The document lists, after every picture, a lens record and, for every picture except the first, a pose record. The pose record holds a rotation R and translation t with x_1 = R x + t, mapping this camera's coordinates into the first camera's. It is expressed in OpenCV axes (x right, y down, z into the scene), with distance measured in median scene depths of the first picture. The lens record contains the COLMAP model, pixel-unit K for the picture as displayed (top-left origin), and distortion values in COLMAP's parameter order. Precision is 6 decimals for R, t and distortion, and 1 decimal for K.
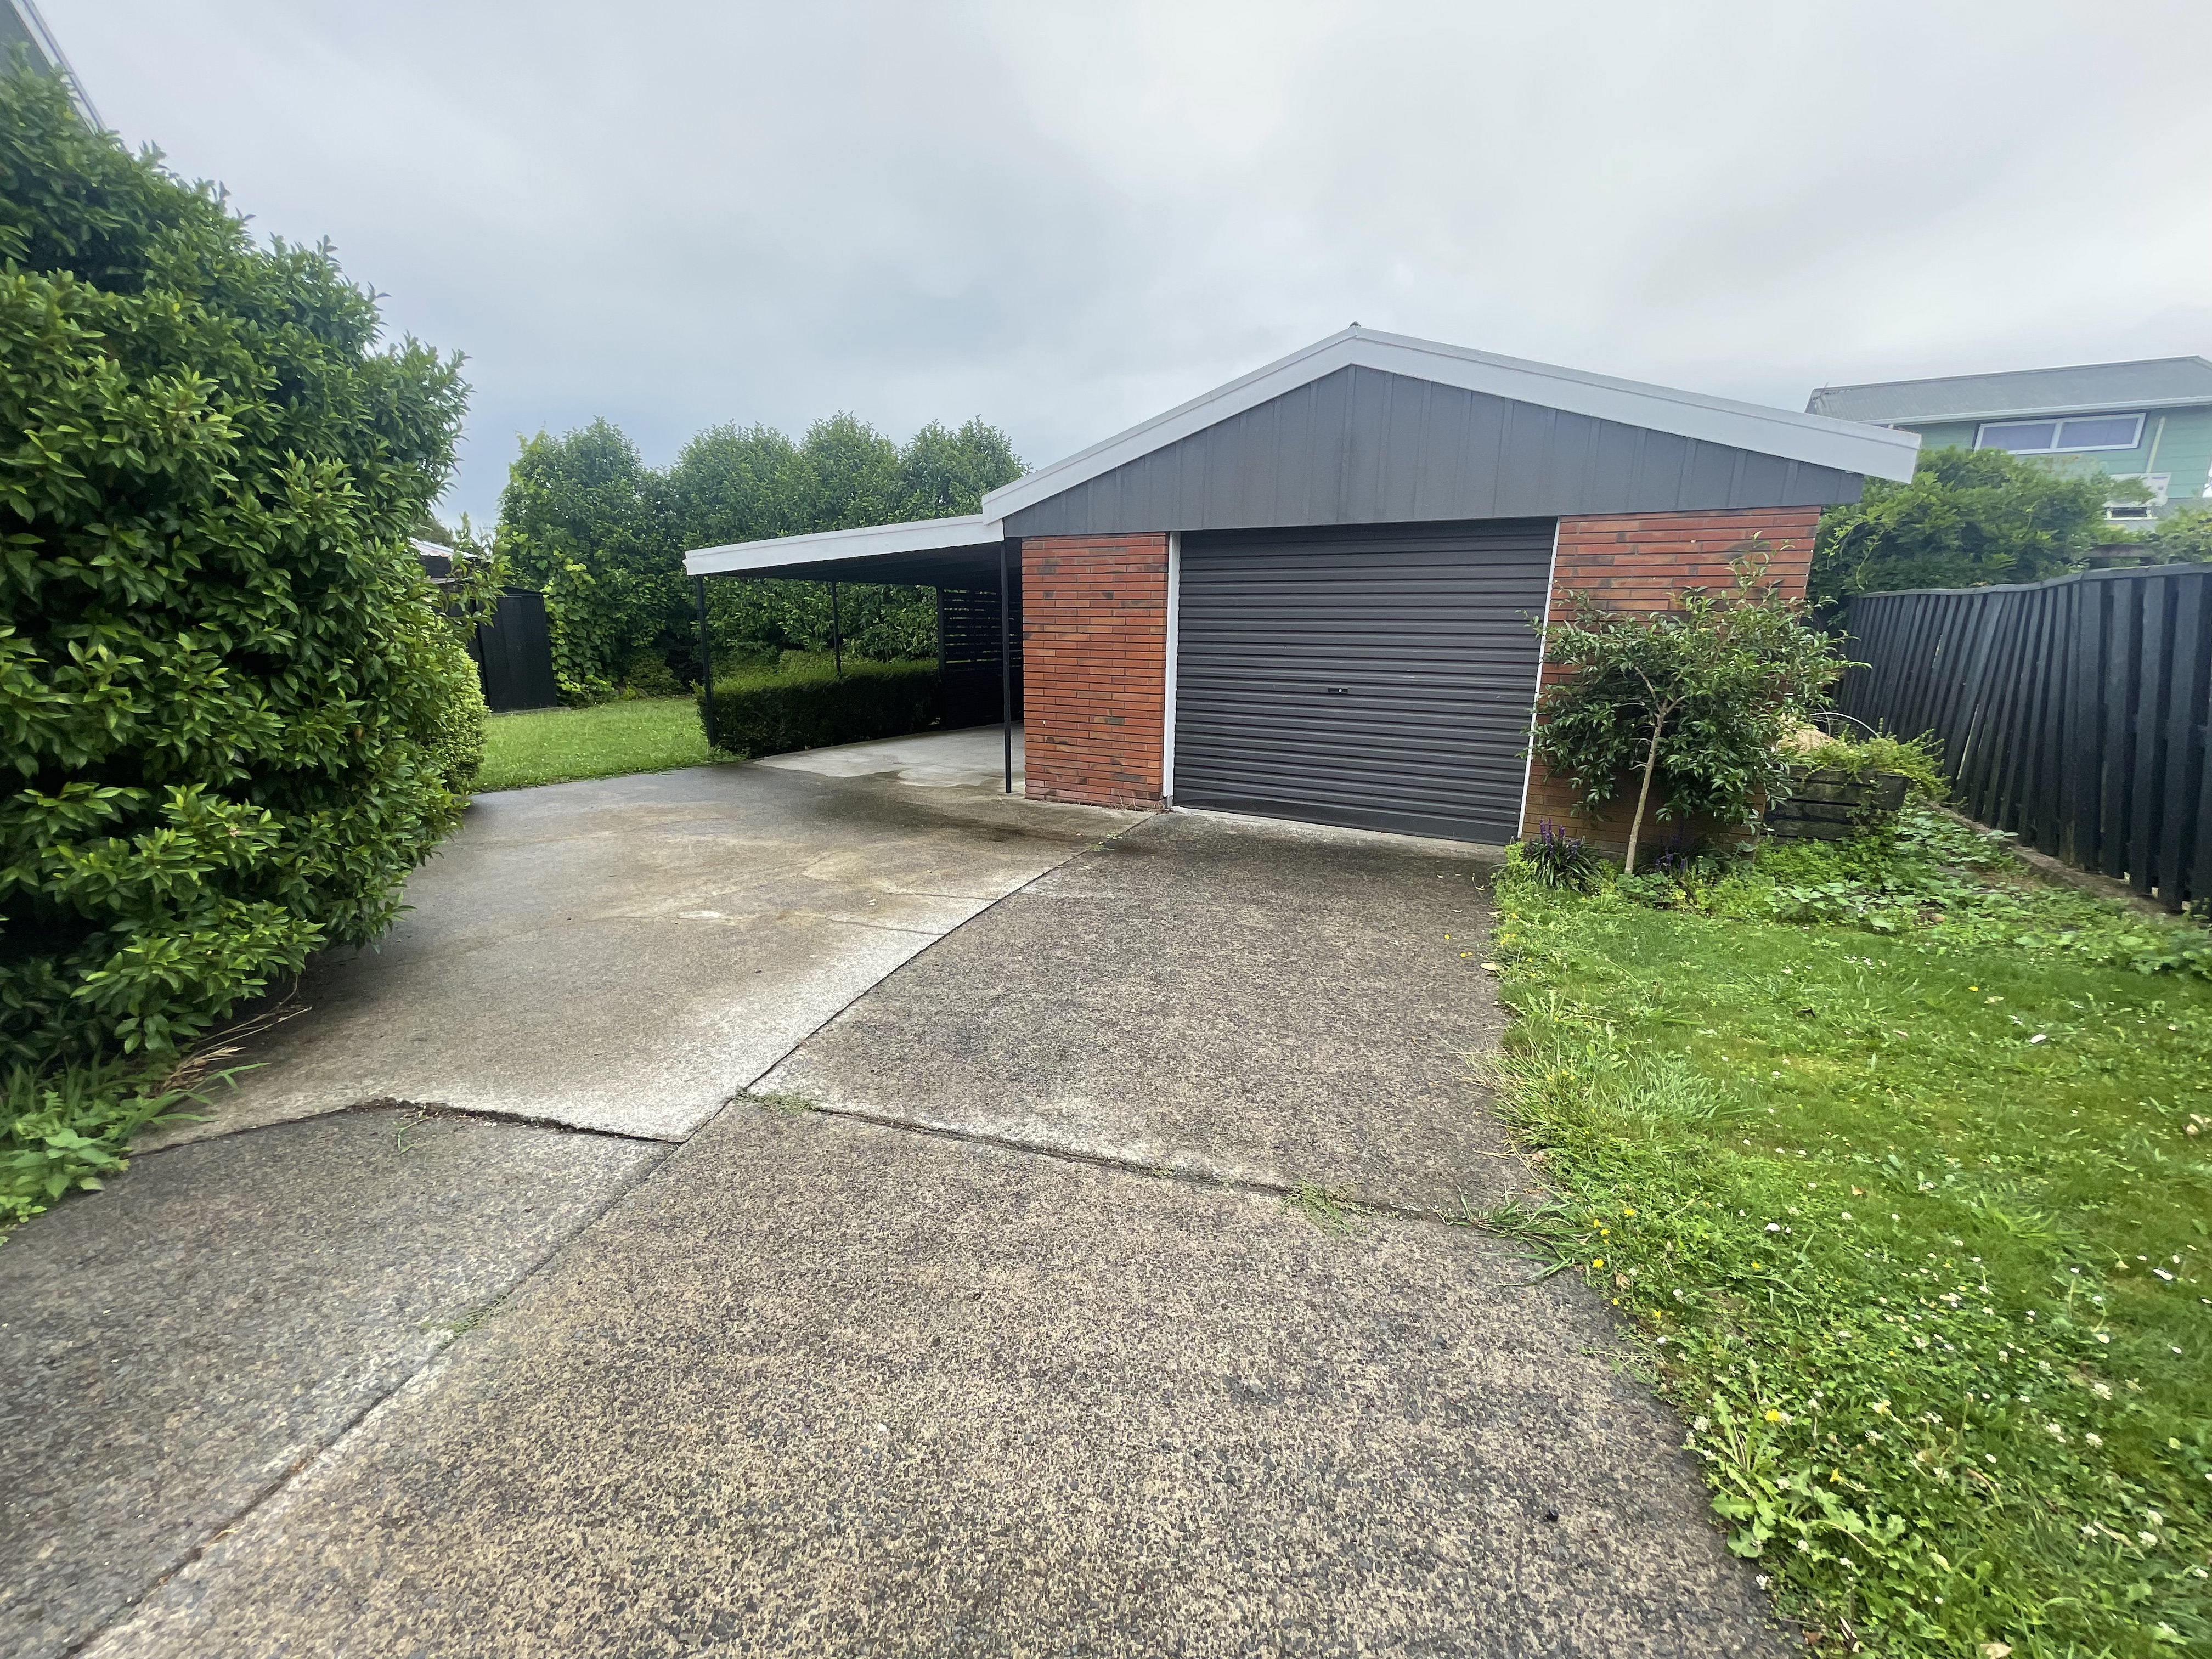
lens RADIAL K [[897.6, 0, 1105.7], [0, 897.6, 835.9], [0, 0, 1]] dist [0.000444, 0.000027]
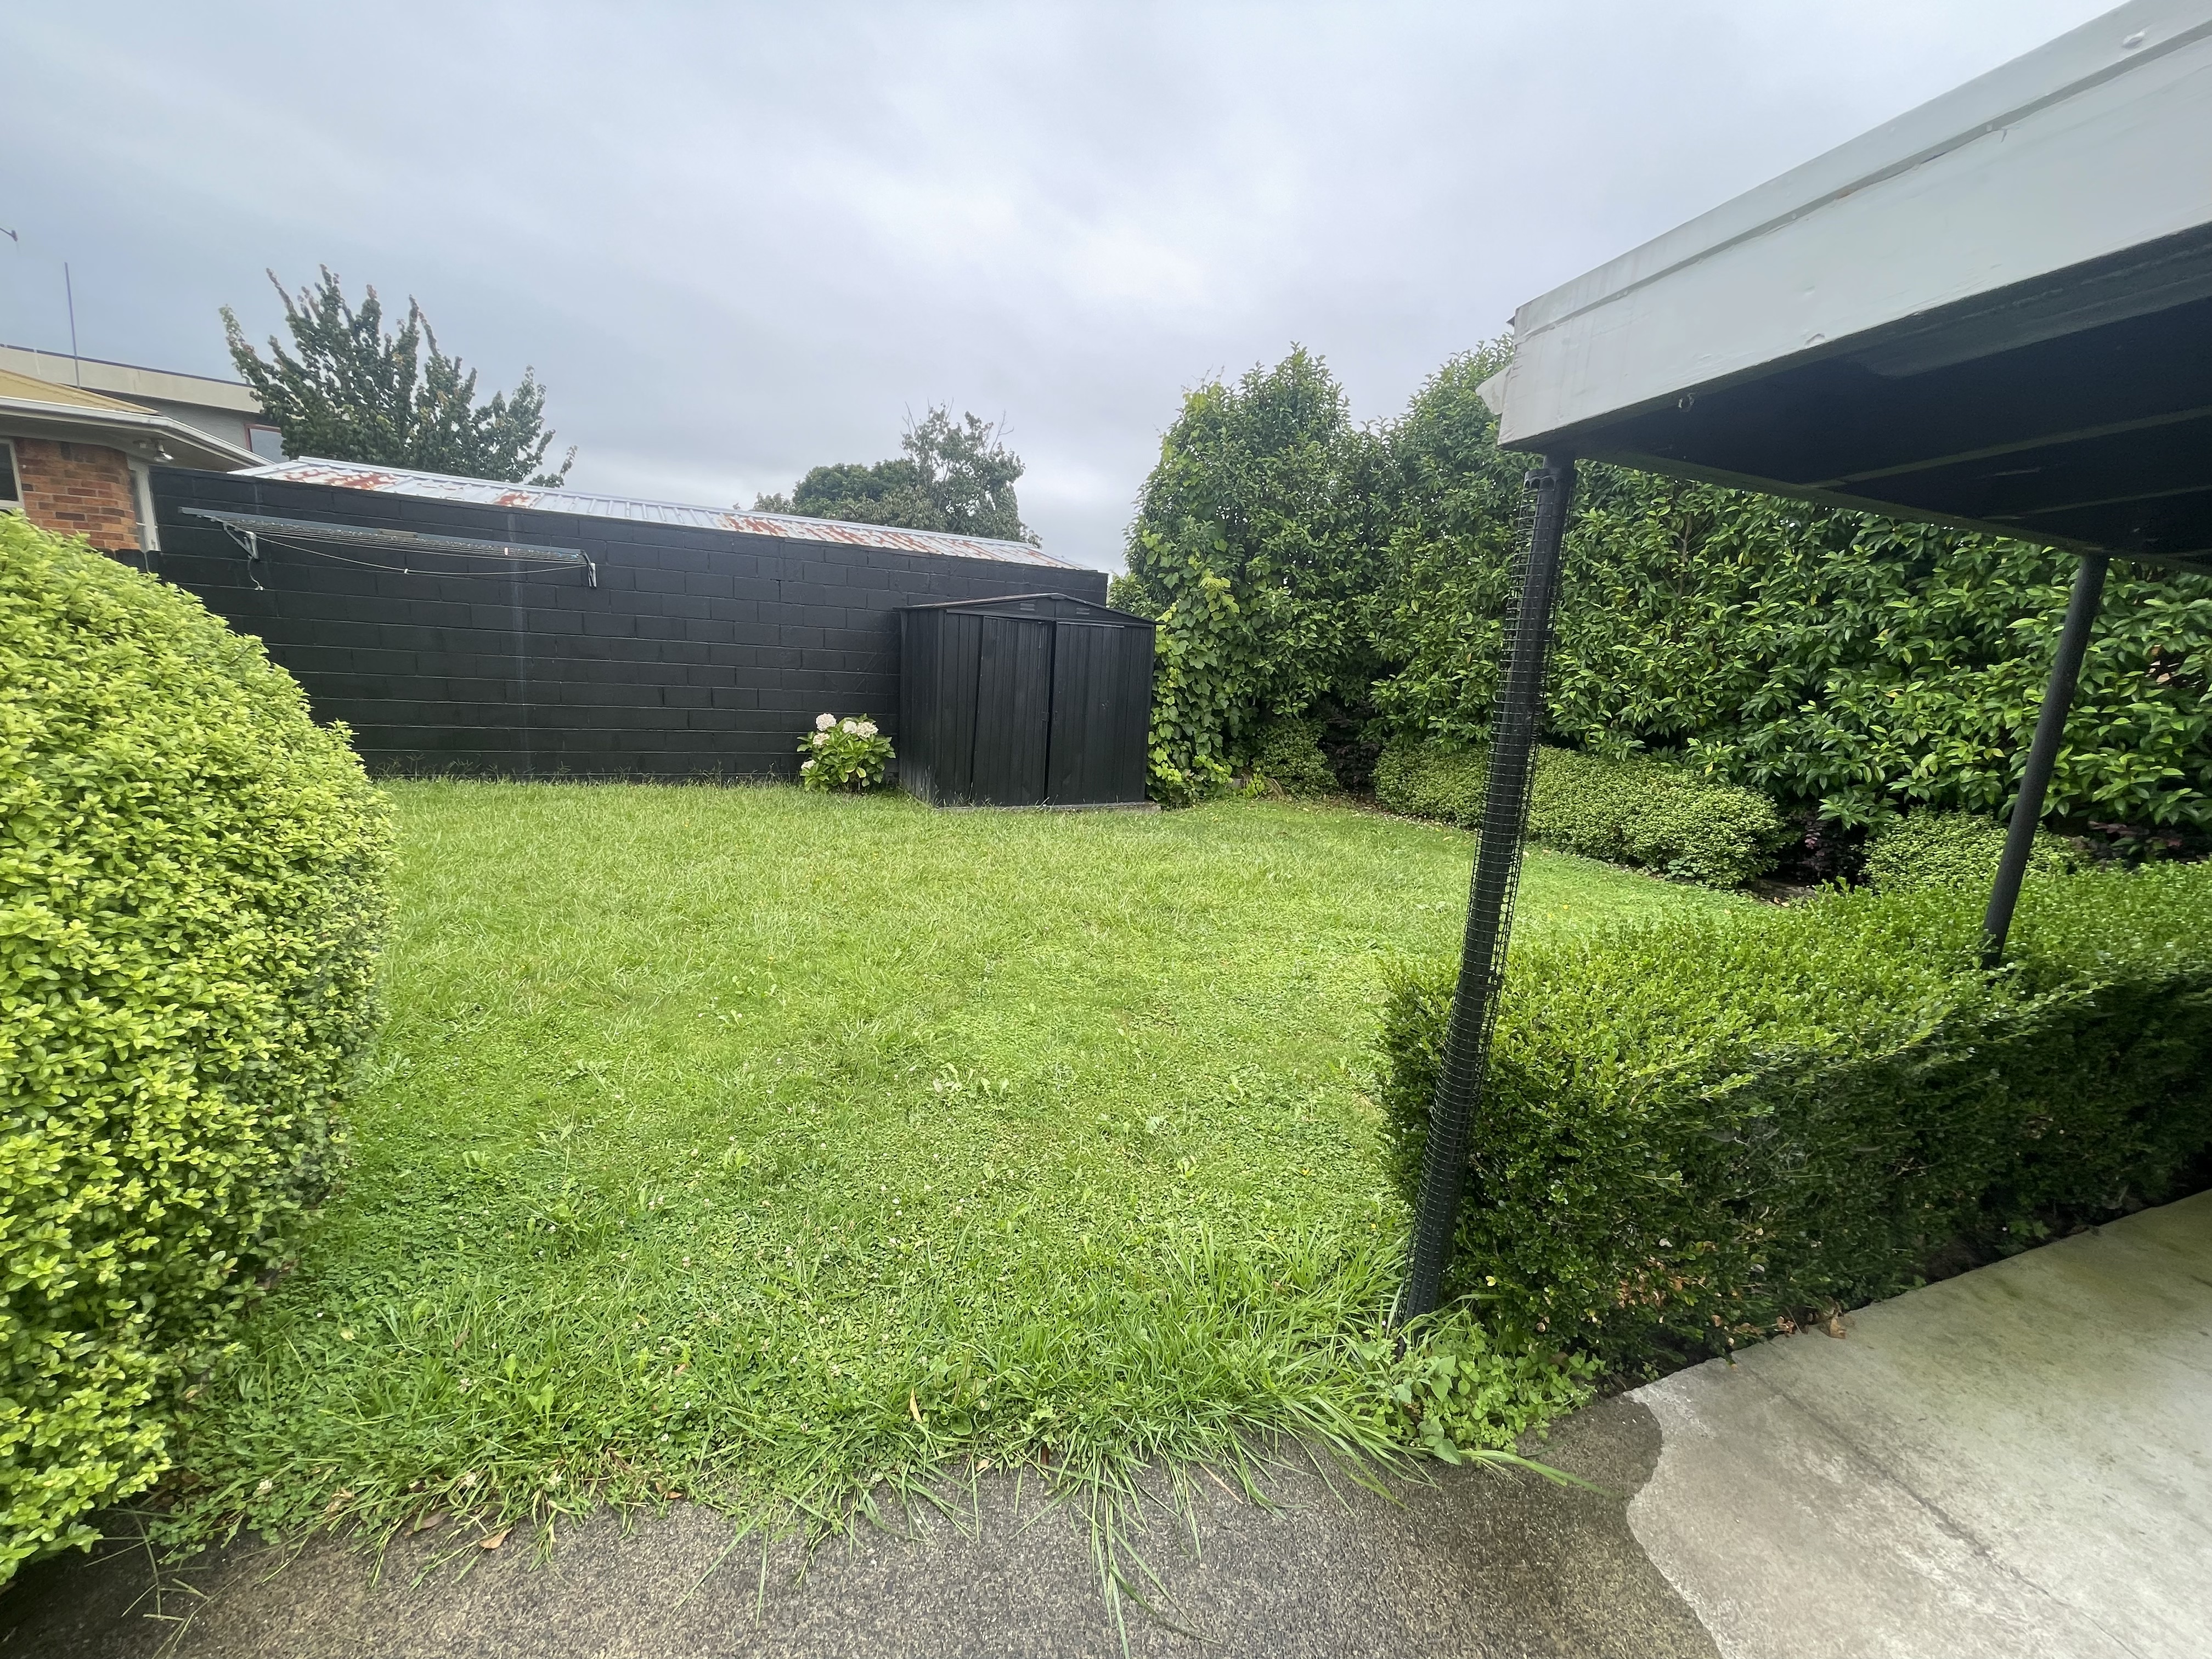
lens RADIAL K [[897.6, 0, 1109.7], [0, 897.6, 825.9], [0, 0, 1]] dist [0.000444, 0.000027]
pose [[0.771050, 0.159216, -0.616548, -0.237129], [-0.205159, 0.978721, -0.003827, -0.118170], [0.602819, 0.129441, 0.787308, 0.487735]]
